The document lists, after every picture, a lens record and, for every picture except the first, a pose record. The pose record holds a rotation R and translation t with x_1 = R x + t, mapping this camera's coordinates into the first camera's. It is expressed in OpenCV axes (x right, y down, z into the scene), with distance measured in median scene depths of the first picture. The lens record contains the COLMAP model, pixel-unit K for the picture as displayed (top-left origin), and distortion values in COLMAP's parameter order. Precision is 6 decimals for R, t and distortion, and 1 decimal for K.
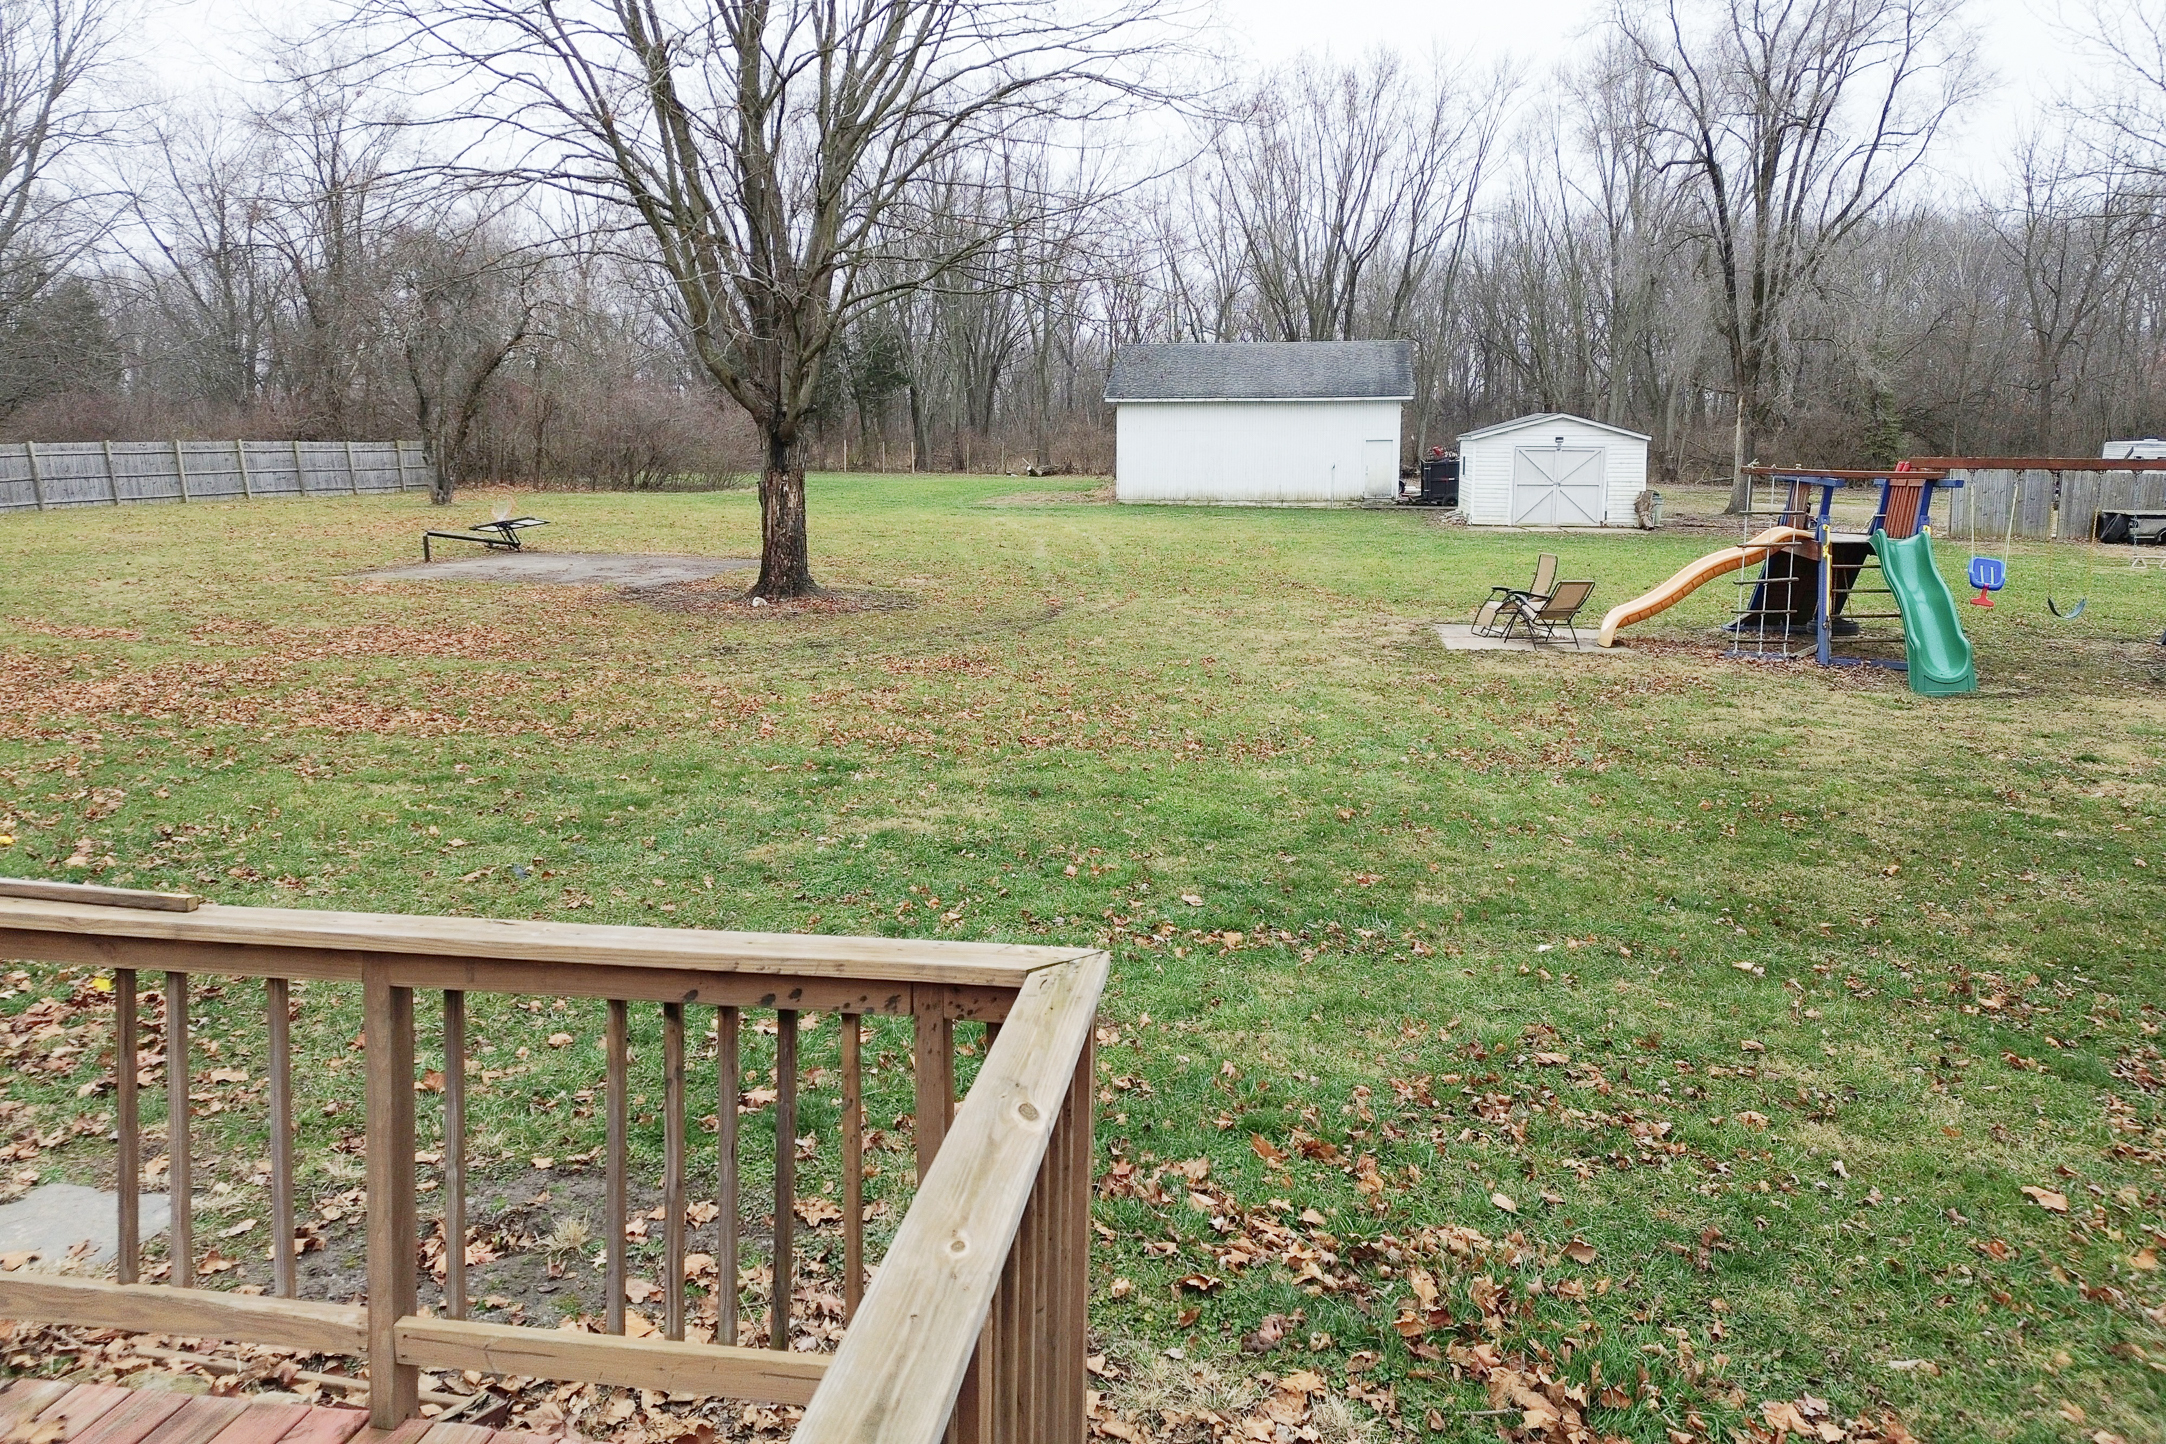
lens RADIAL K [[1485.5, 0, 1098.0], [0, 1485.5, 704.2], [0, 0, 1]] dist [0.019542, -0.011648]
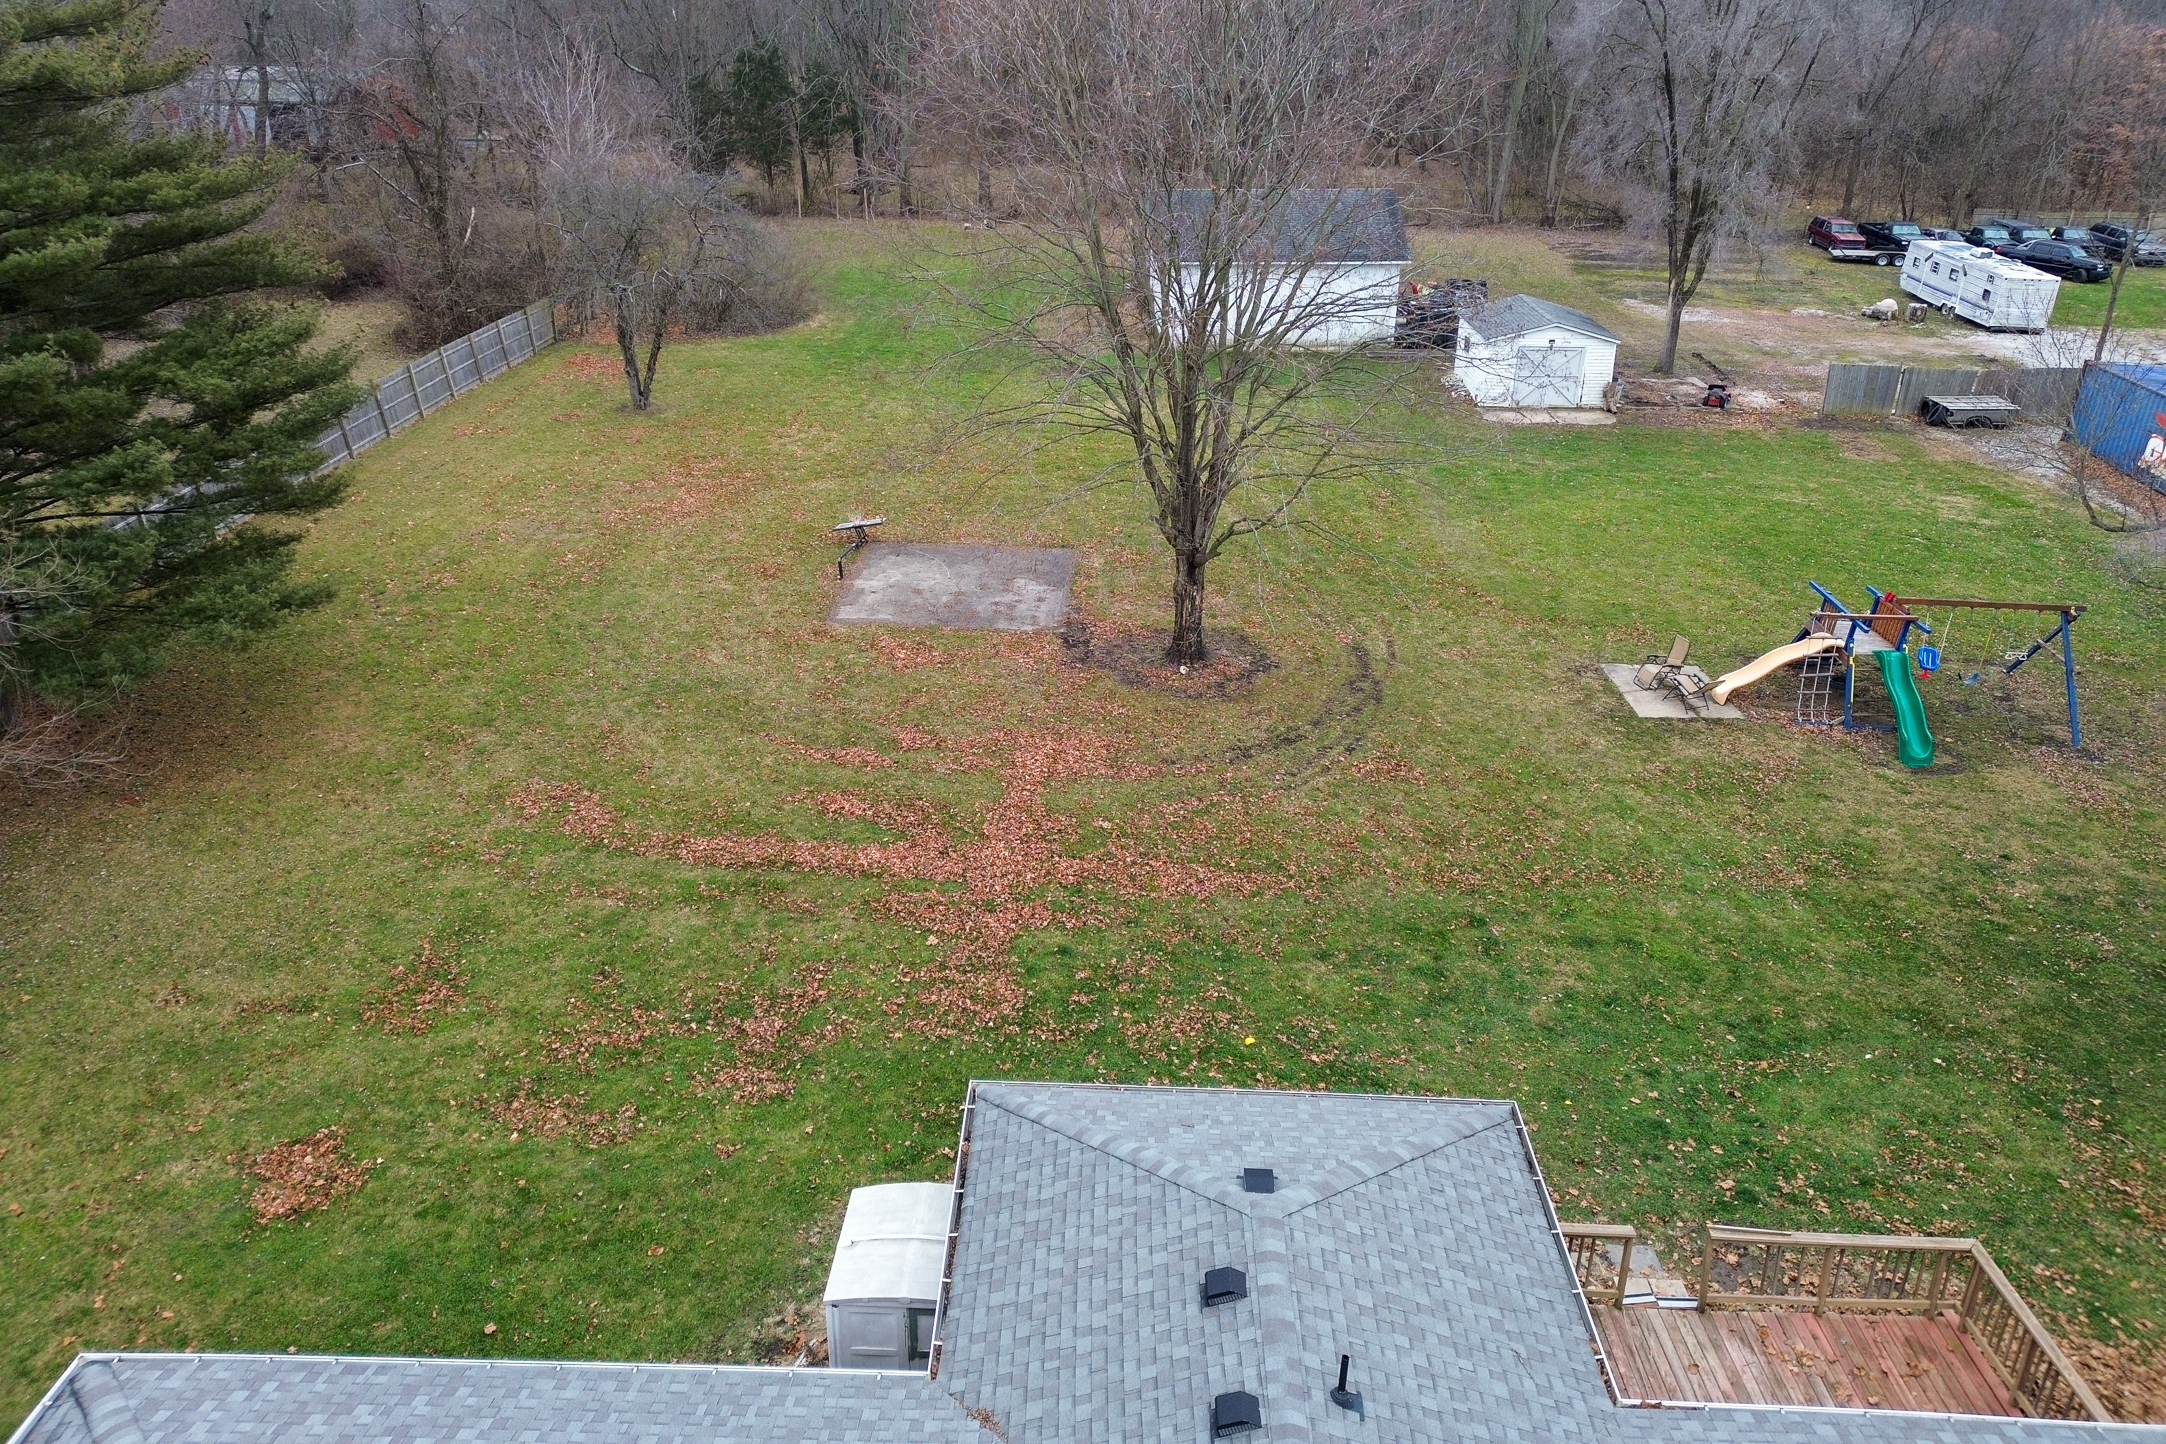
lens RADIAL K [[1485.5, 0, 1101.4], [0, 1485.5, 651.4], [0, 0, 1]] dist [0.019542, -0.011648]
pose [[0.986884, -0.071509, 0.144732, -0.149089], [0.033009, 0.966983, 0.252694, -0.134235], [-0.158023, -0.244602, 0.956660, -0.129208]]
